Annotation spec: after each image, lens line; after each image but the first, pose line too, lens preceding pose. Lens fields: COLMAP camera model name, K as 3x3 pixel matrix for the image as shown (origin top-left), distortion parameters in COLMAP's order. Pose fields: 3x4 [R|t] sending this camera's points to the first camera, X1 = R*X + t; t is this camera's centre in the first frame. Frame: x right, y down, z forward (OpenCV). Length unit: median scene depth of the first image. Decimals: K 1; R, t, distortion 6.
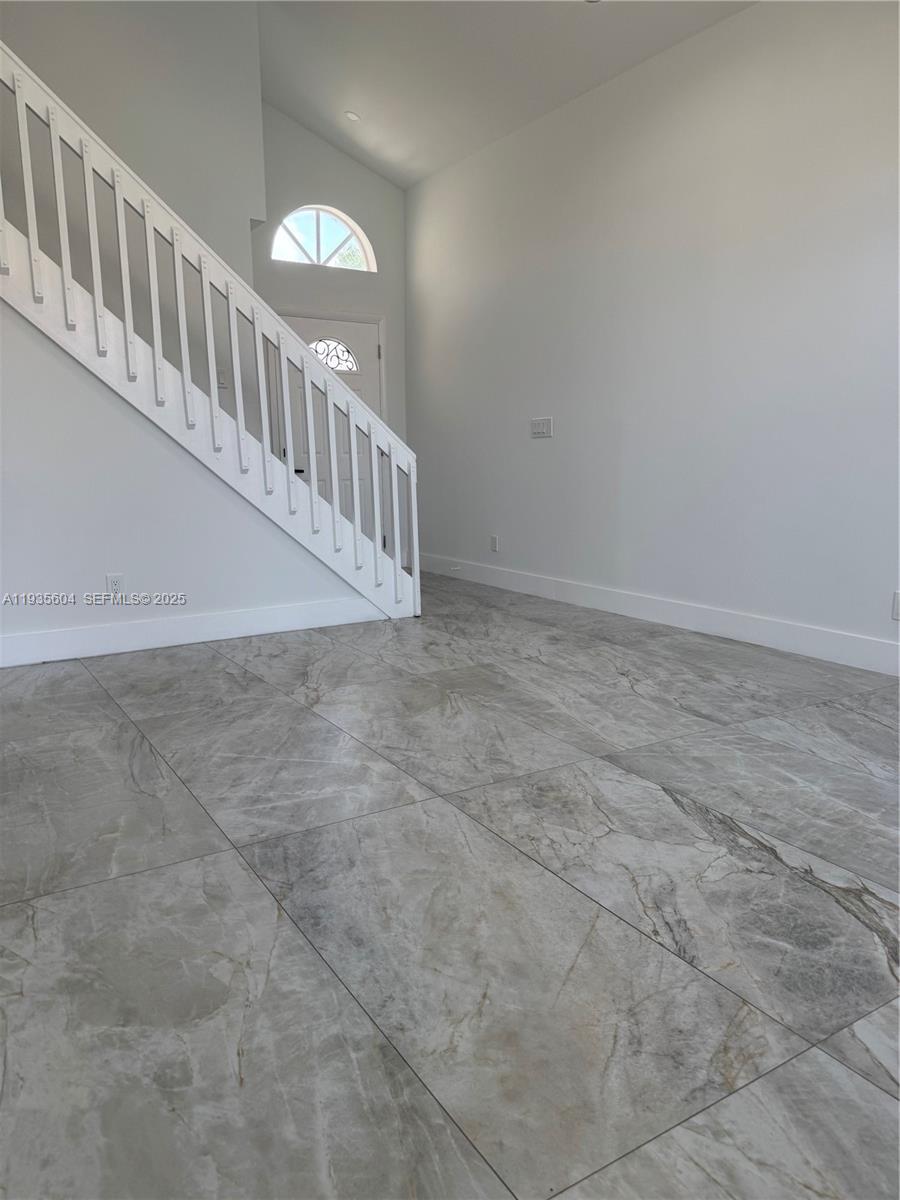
lens RADIAL K [[844.4, 0, 450.0], [0, 844.4, 600.0], [0, 0, 1]] dist [0.055887, -0.070286]
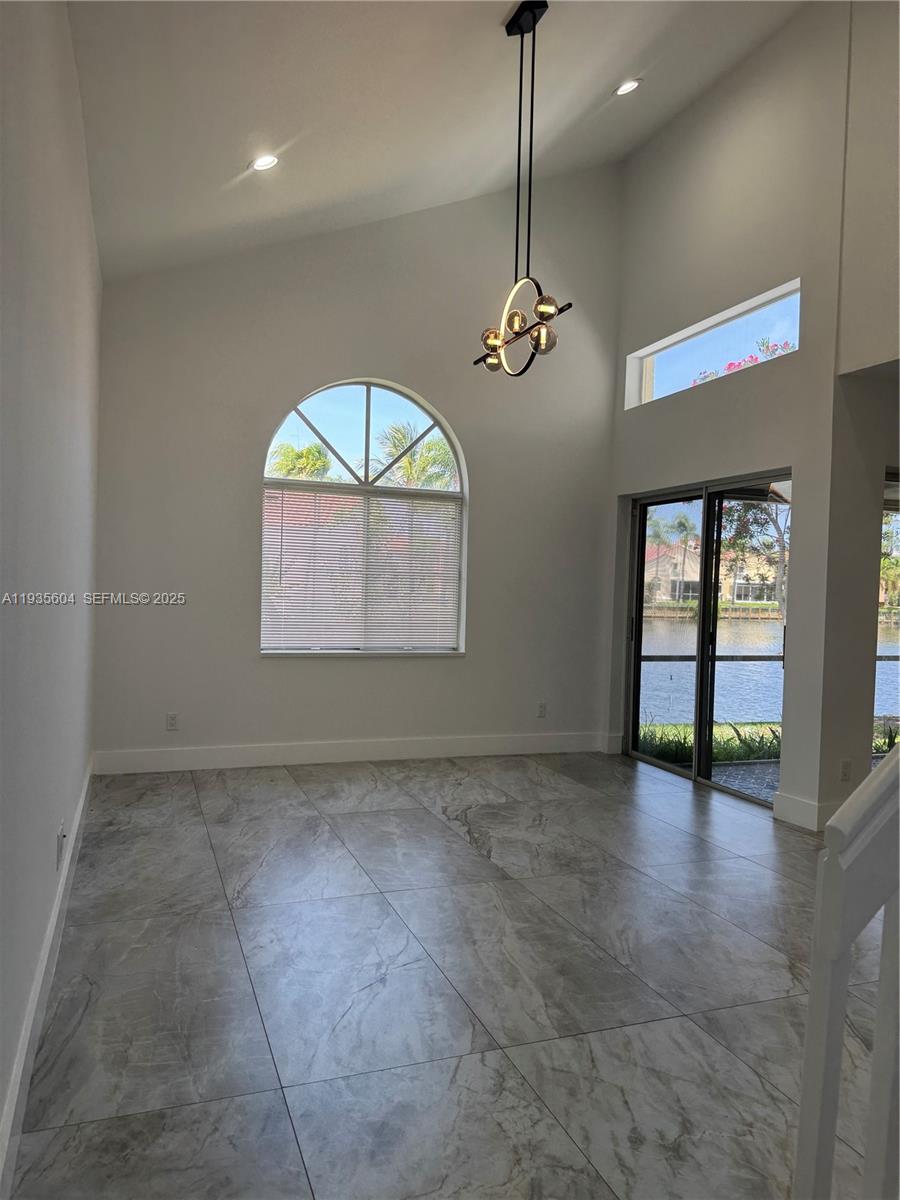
lens RADIAL K [[844.4, 0, 450.0], [0, 844.4, 600.0], [0, 0, 1]] dist [0.055887, -0.070286]
pose [[-0.979744, -0.018513, 0.199397, 0.017398], [0.019177, 0.982468, 0.185442, -0.544214], [-0.199334, 0.185509, -0.962212, 2.445564]]
